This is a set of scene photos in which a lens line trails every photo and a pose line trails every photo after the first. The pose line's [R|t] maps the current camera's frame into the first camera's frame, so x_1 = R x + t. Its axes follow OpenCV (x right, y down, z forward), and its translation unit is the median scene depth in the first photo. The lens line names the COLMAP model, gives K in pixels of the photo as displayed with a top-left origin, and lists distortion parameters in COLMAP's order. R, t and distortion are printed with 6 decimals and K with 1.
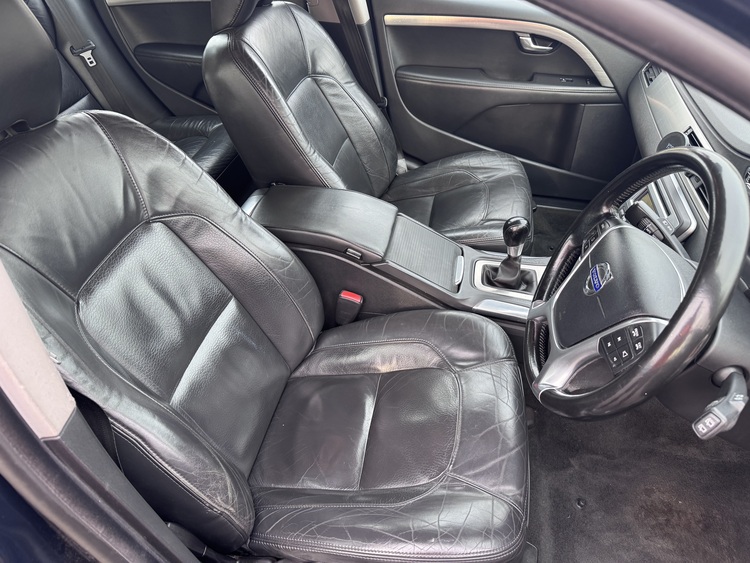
lens RADIAL K [[521.2, 0, 375.0], [0, 521.2, 281.5], [0, 0, 1]] dist [0.086855, -0.140169]
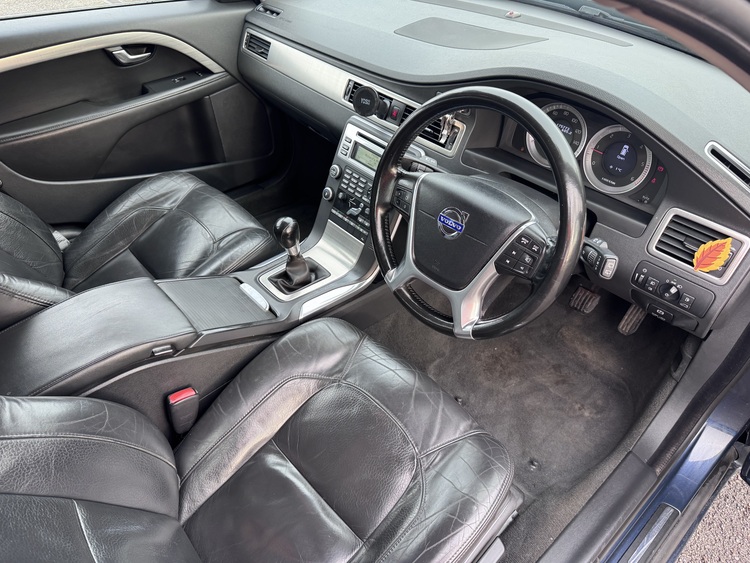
lens RADIAL K [[521.2, 0, 375.0], [0, 521.2, 281.5], [0, 0, 1]] dist [0.086855, -0.140169]
pose [[0.613922, -0.538390, 0.577267, -0.217392], [0.523563, 0.825022, 0.212651, -0.122489], [-0.590747, 0.171684, 0.788380, 0.122658]]
